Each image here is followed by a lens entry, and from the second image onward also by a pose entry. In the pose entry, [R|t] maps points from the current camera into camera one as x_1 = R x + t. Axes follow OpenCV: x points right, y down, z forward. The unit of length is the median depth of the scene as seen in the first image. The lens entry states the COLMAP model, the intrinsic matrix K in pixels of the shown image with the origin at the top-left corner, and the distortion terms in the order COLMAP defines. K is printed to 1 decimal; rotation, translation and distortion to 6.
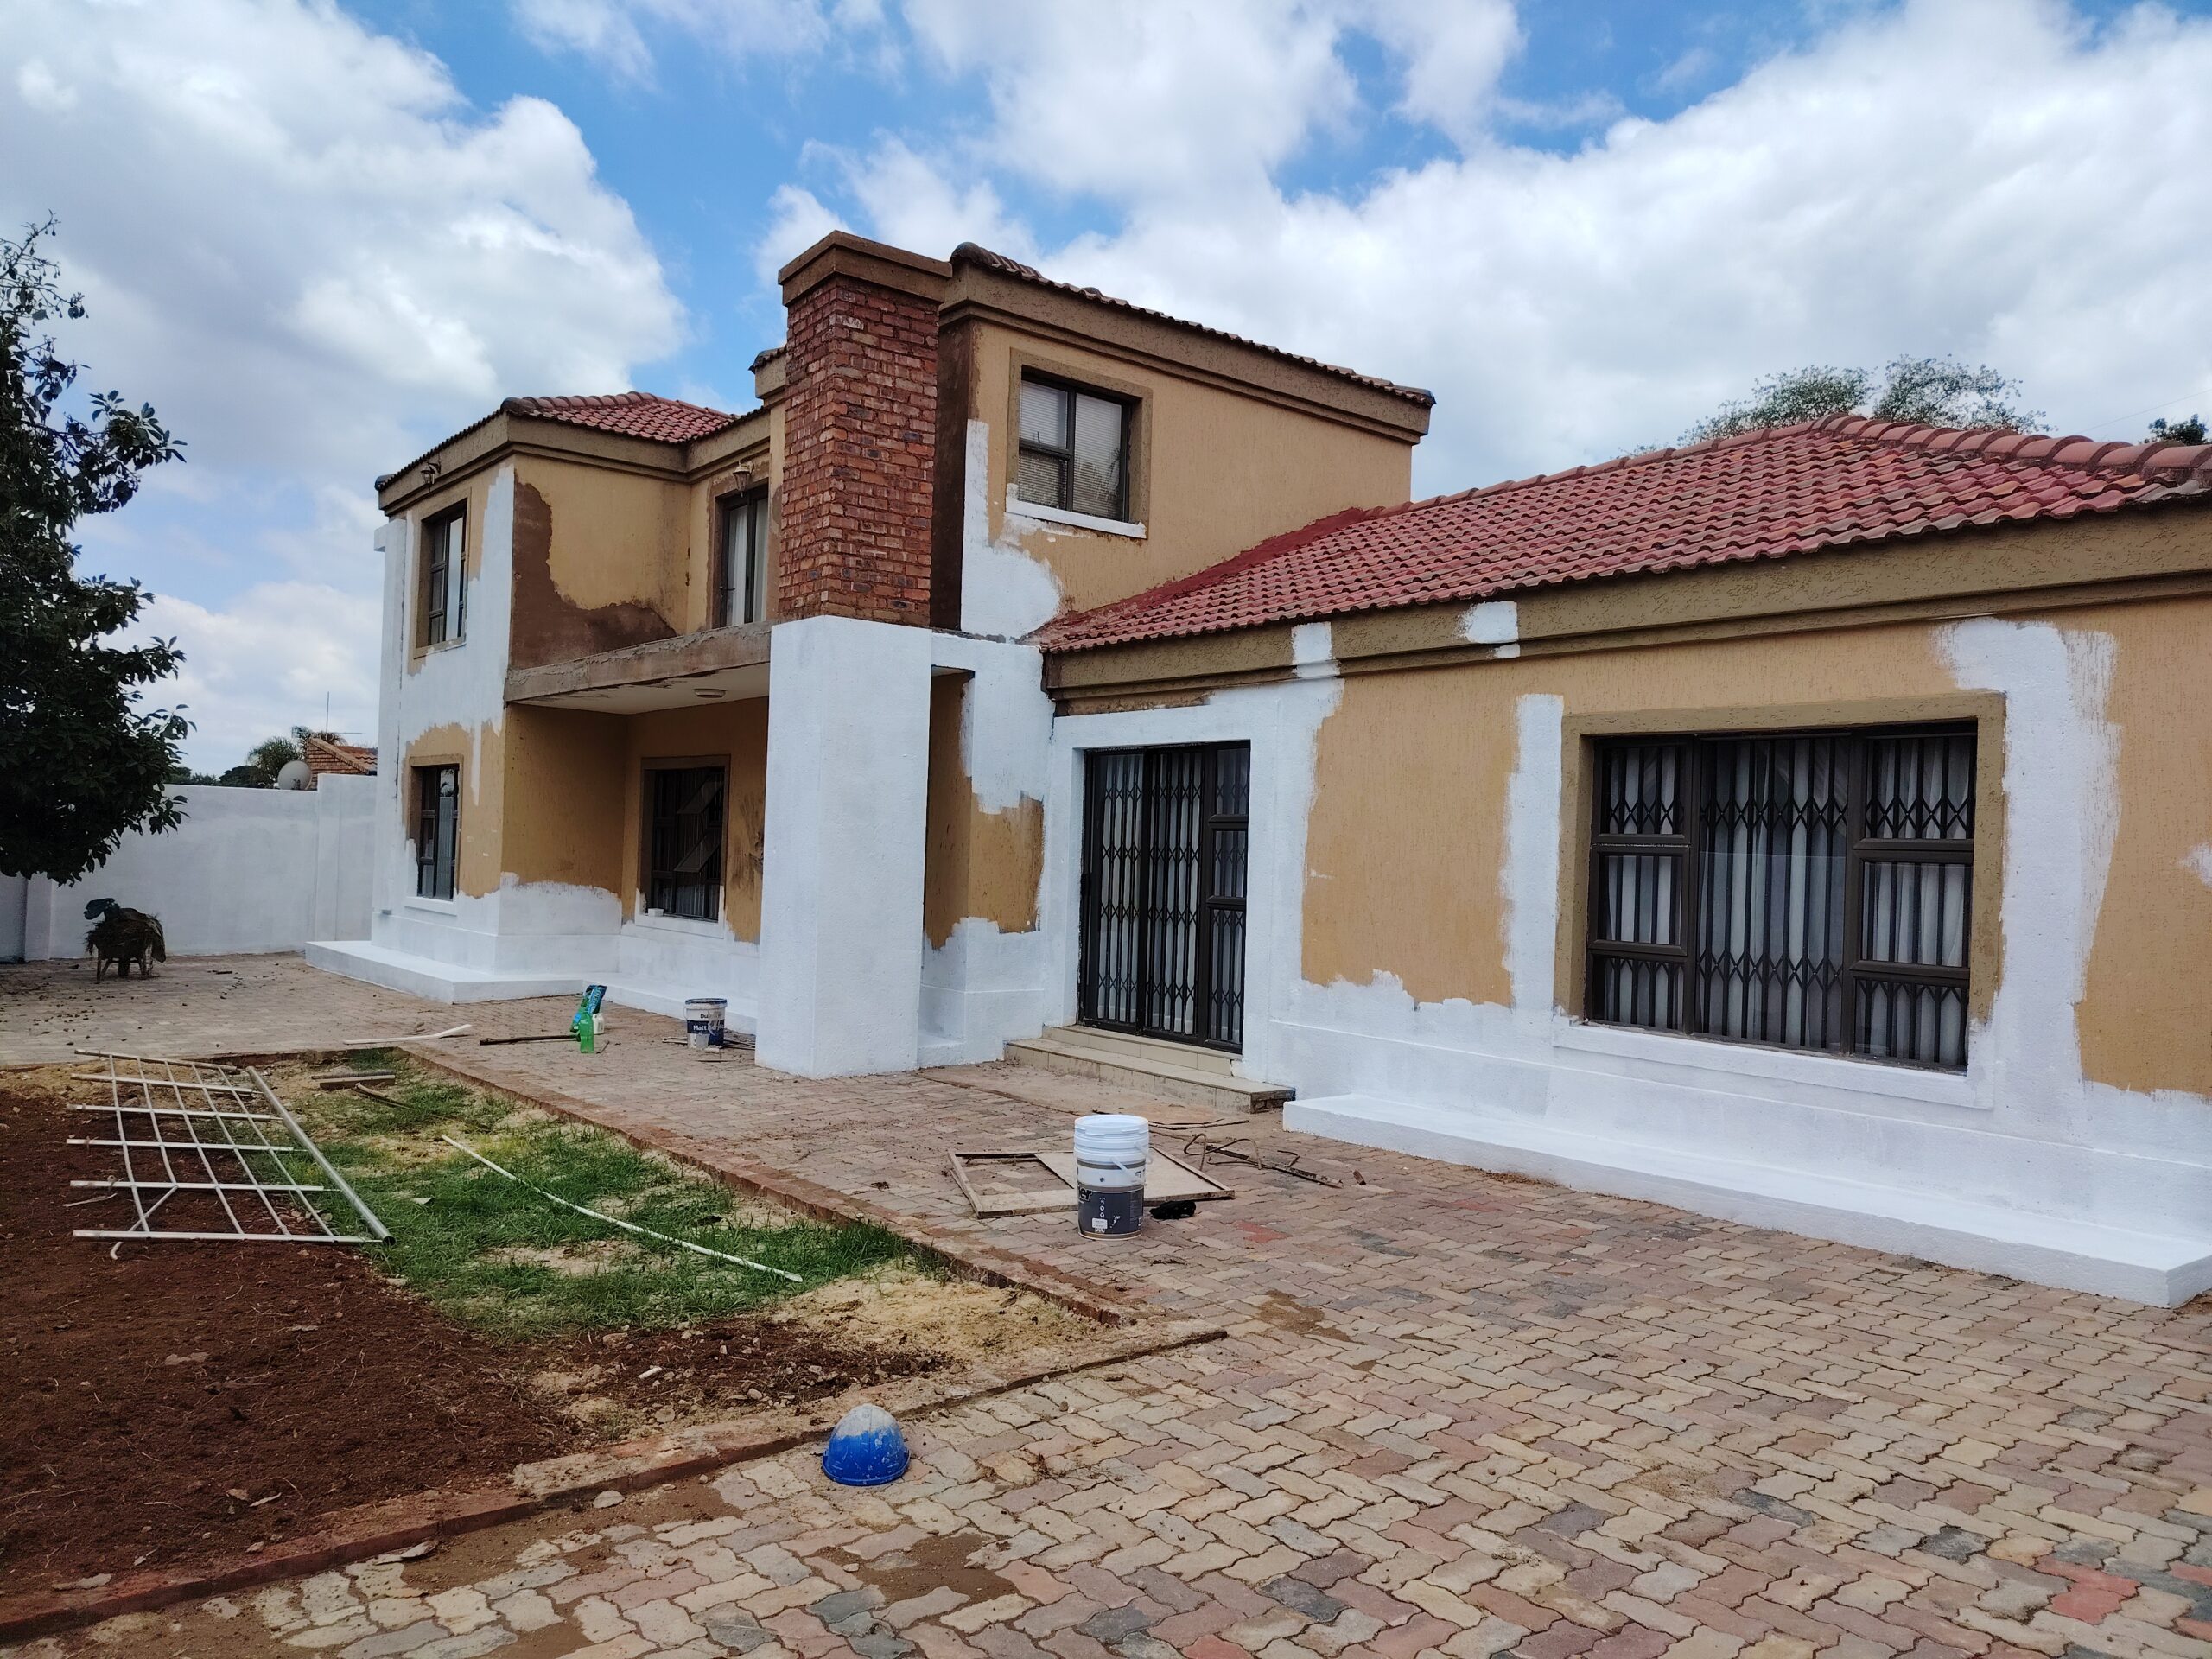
lens RADIAL K [[1533.4, 0, 1053.7], [0, 1533.4, 829.0], [0, 0, 1]] dist [0.064769, 0.000112]
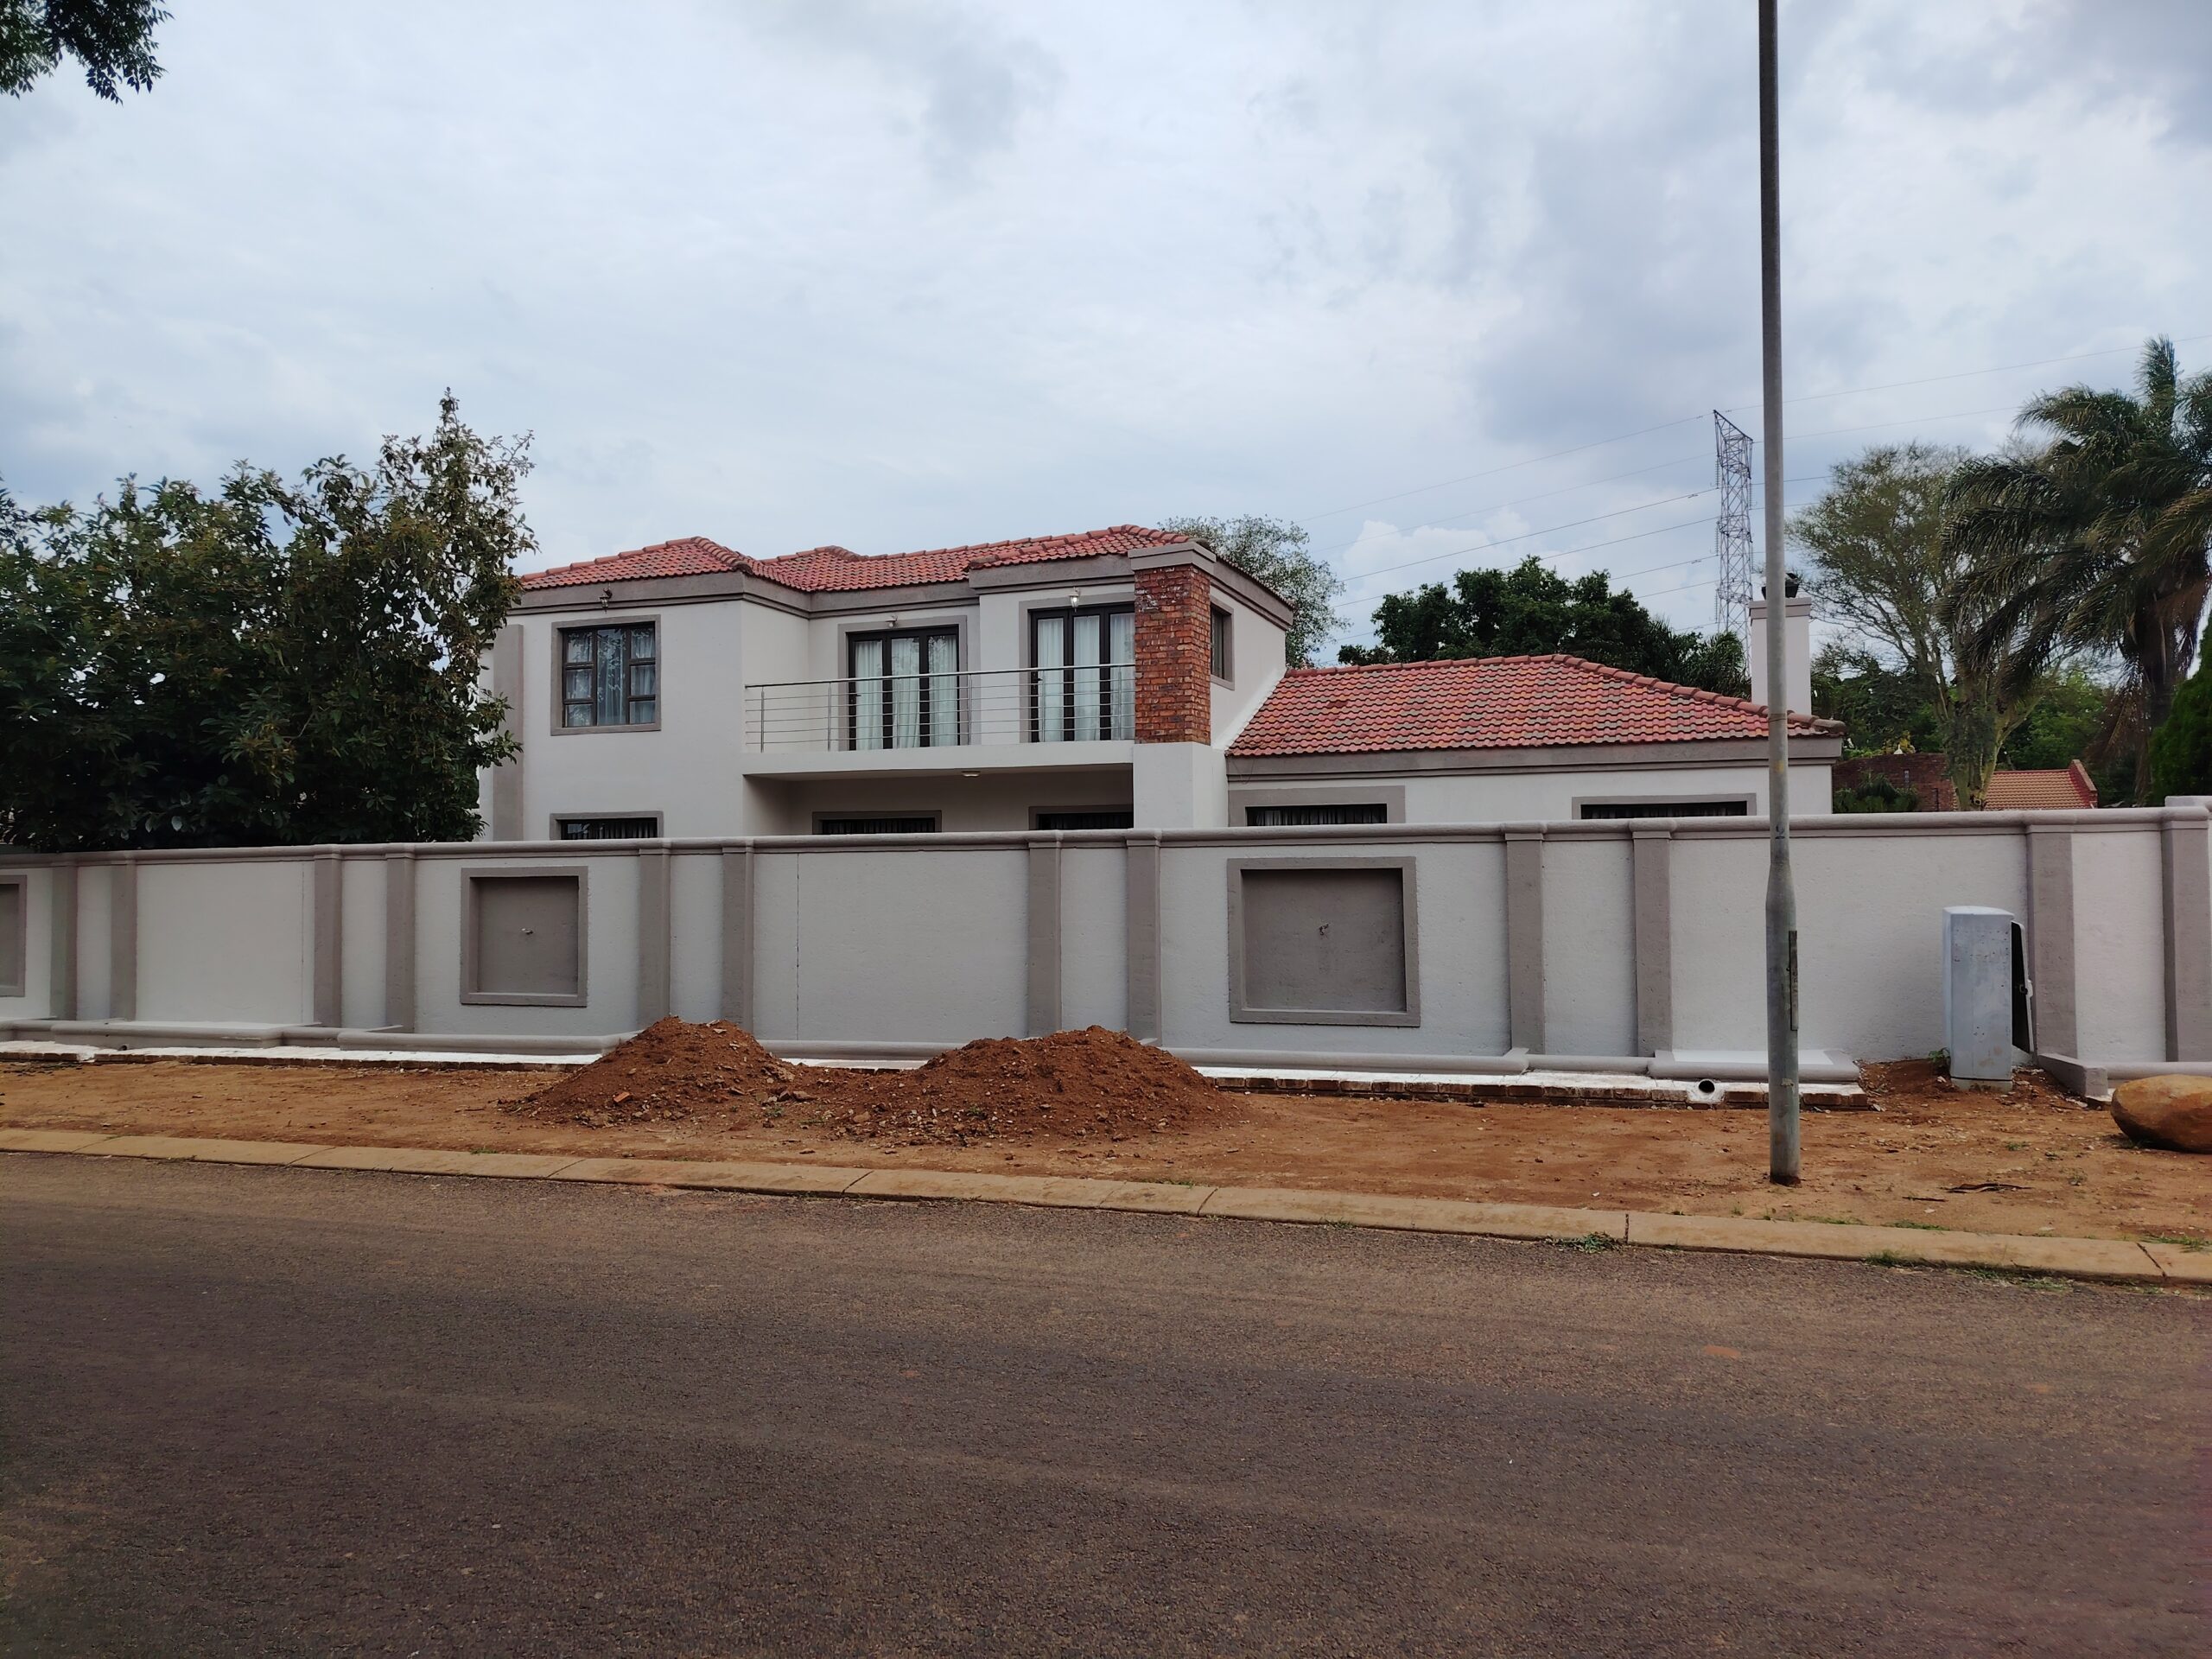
lens RADIAL K [[1569.9, 0, 1106.0], [0, 1569.9, 829.5], [0, 0, 1]] dist [0.001739, 0.001547]
pose [[0.838504, -0.034947, 0.543774, -0.898474], [0.039153, 0.999226, 0.003844, -0.033099], [-0.543487, 0.018067, 0.839223, -0.368080]]
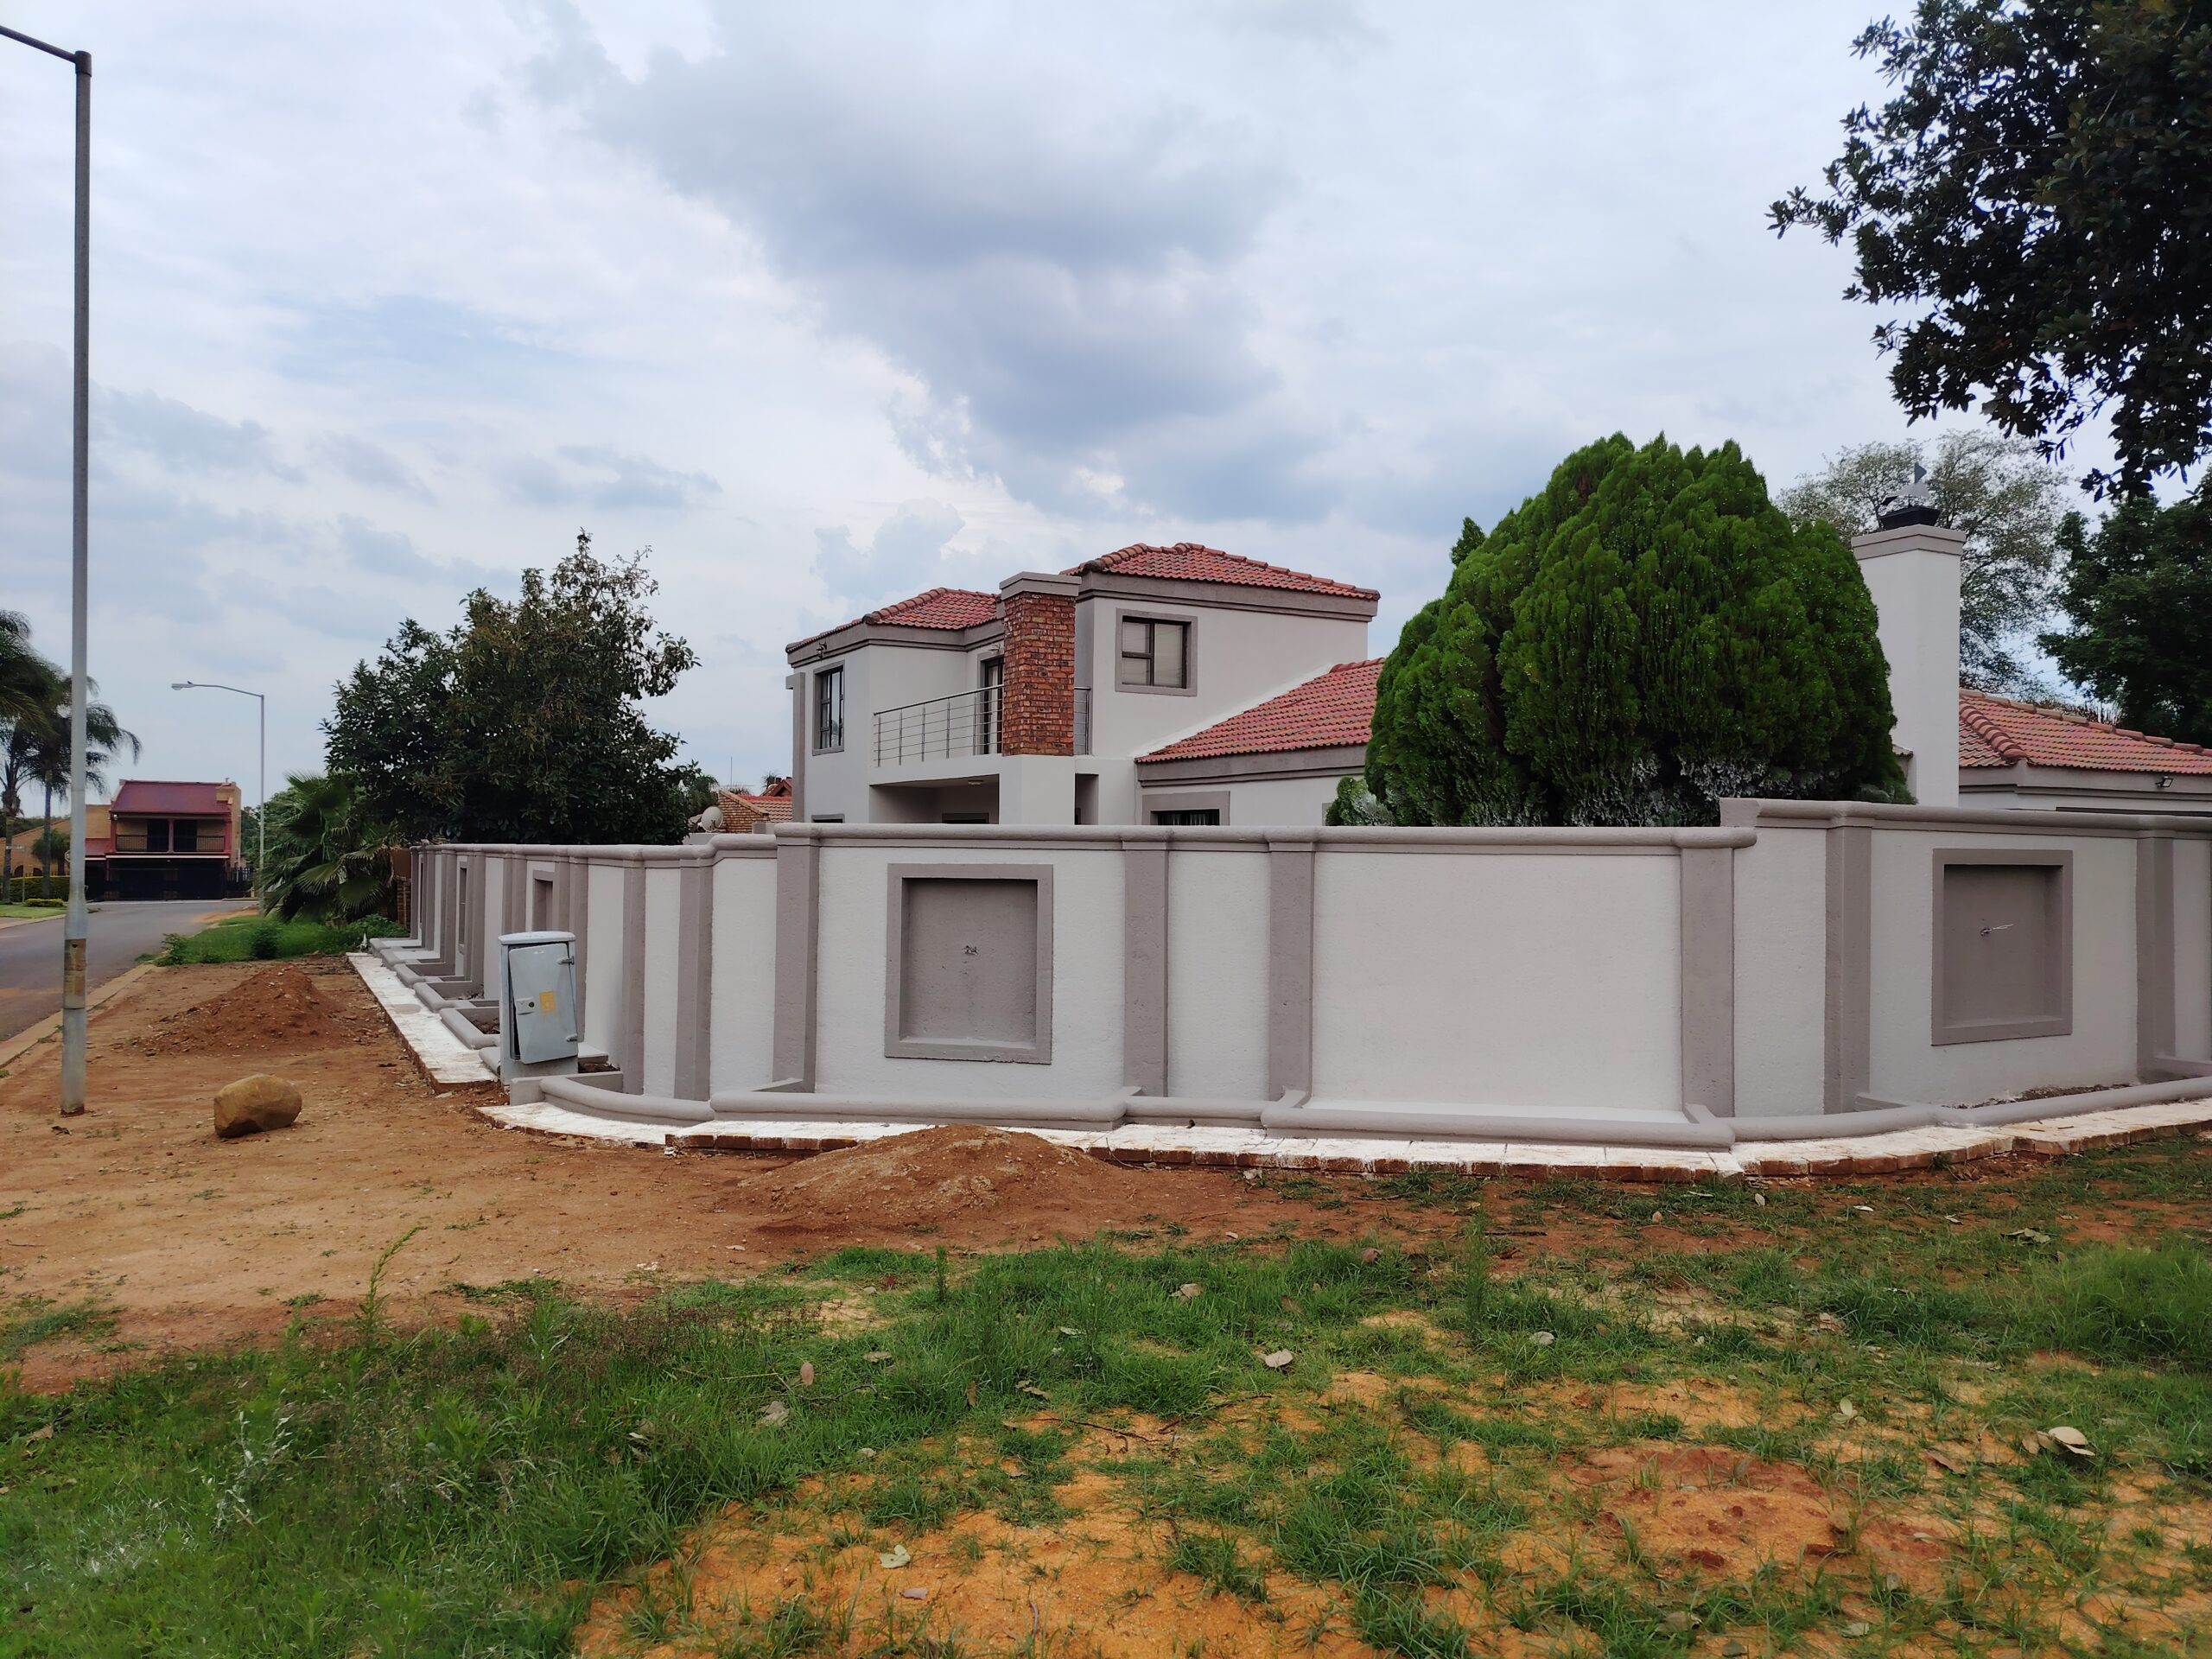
lens RADIAL K [[1558.8, 0, 1106.0], [0, 1558.8, 829.5], [0, 0, 1]] dist [0.035544, -0.000981]
pose [[0.984106, -0.032876, -0.174512, 0.230257], [0.032626, 0.999458, -0.004301, -0.019047], [0.174559, -0.001461, 0.984646, -0.732995]]
